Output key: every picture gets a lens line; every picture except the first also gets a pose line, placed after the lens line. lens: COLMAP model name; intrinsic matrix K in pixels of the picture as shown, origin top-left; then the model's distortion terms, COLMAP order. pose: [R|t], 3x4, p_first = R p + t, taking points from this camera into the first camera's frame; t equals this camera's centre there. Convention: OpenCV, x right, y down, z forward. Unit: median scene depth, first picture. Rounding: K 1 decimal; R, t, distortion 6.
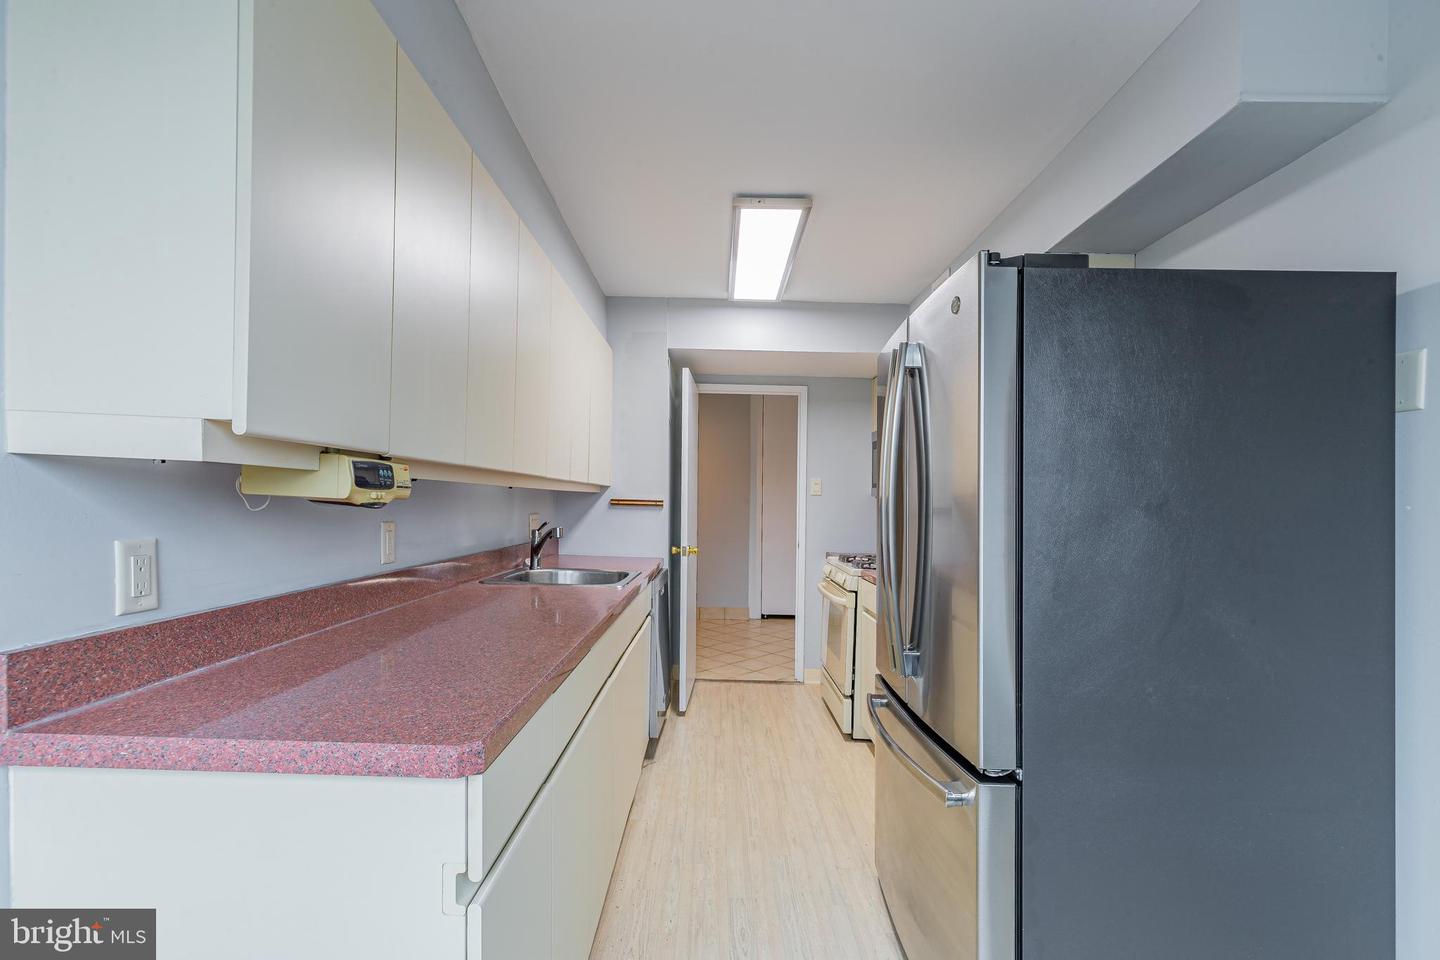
lens RADIAL K [[654.6, 0, 701.5], [0, 654.6, 508.0], [0, 0, 1]] dist [0.002609, -0.001329]
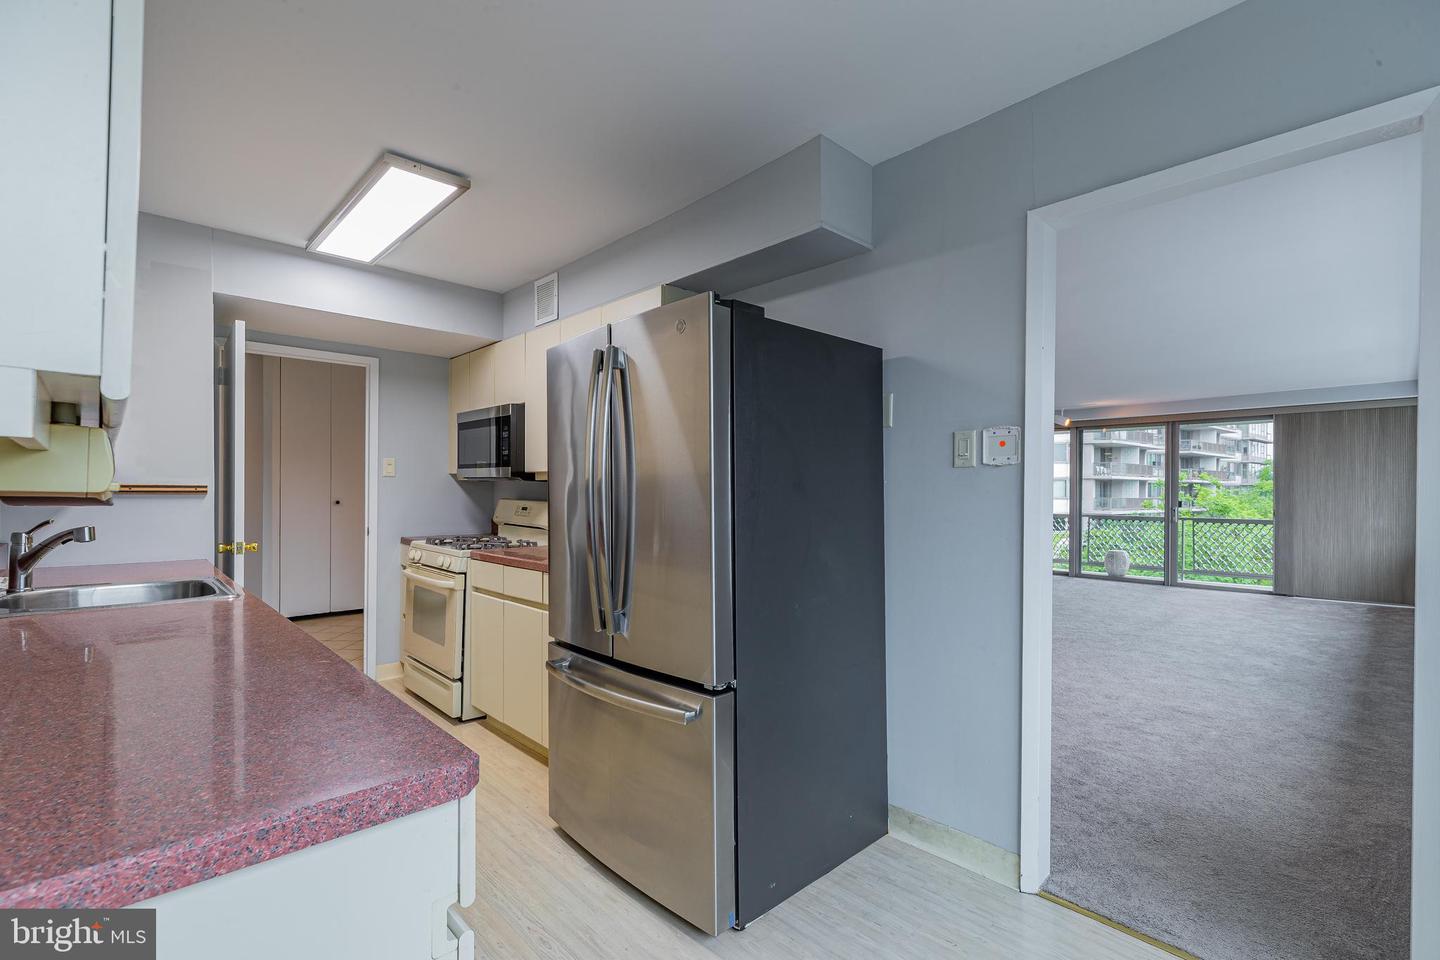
lens RADIAL K [[654.6, 0, 701.5], [0, 654.6, 486.5], [0, 0, 1]] dist [0.002609, -0.001329]
pose [[0.718618, -0.019913, 0.695119, -0.198643], [0.020376, 0.999764, 0.007576, -0.004505], [-0.695106, 0.008719, 0.718854, 0.029368]]
